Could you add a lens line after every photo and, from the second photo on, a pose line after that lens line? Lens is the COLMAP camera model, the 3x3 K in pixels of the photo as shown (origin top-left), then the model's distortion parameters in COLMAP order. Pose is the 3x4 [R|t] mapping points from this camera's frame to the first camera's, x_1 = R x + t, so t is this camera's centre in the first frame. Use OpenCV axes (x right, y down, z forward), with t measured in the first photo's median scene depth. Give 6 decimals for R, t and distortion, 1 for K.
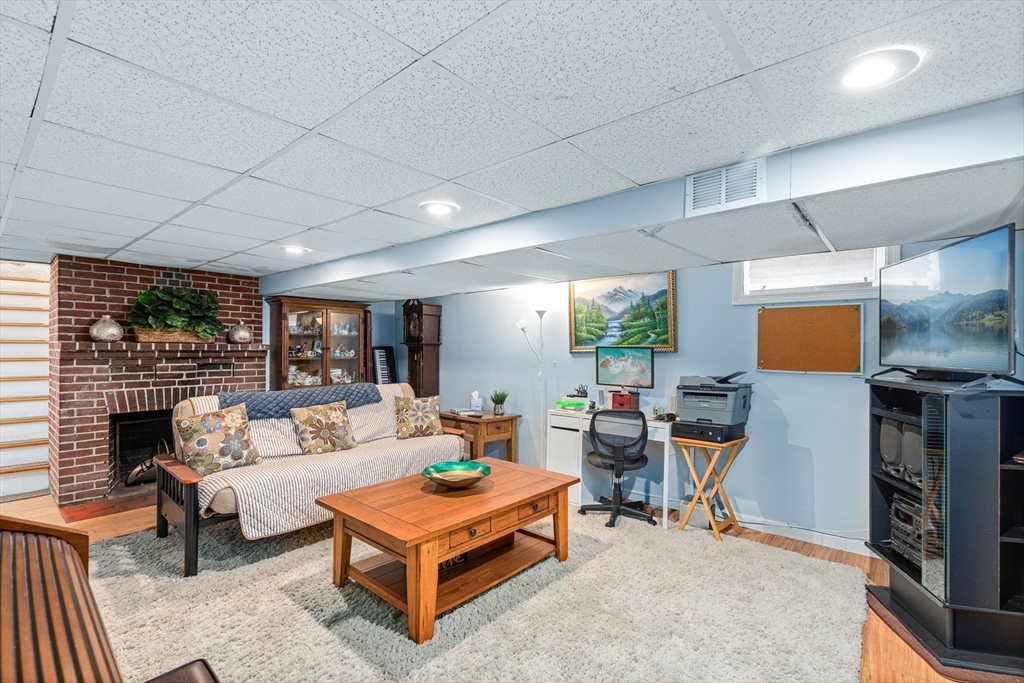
lens RADIAL K [[460.0, 0, 511.7], [0, 460.0, 353.8], [0, 0, 1]] dist [-0.000450, -0.000124]
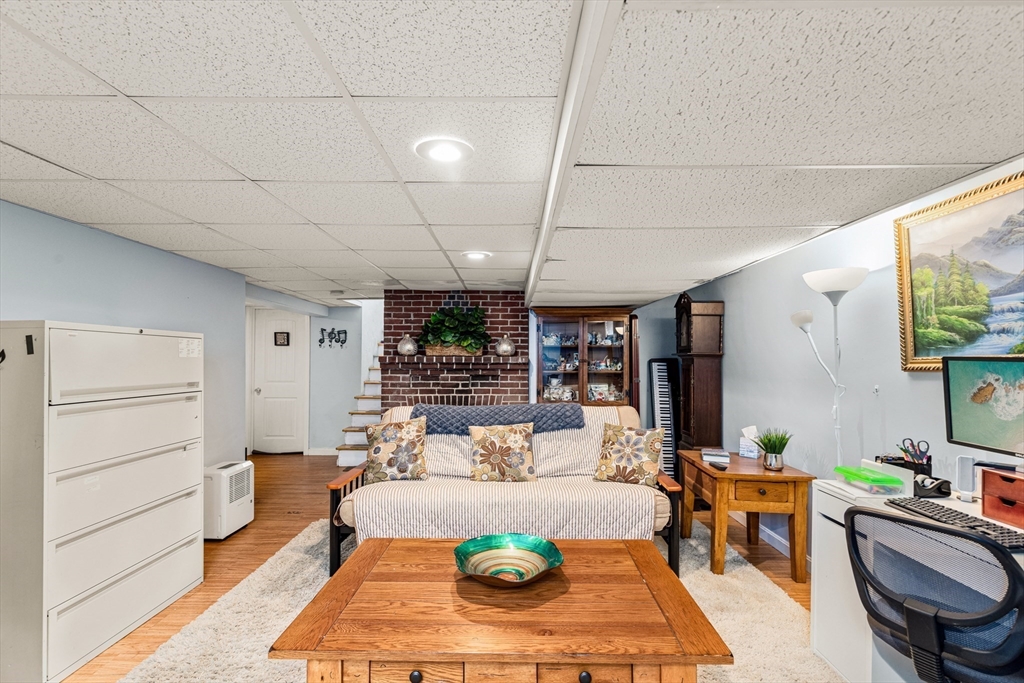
lens RADIAL K [[464.5, 0, 512.2], [0, 464.5, 352.1], [0, 0, 1]] dist [0.002284, -0.000090]
pose [[0.656126, -0.014562, -0.754511, 0.237591], [-0.007505, 0.999638, -0.025819, -0.005377], [0.754614, 0.022603, 0.655779, 0.370398]]
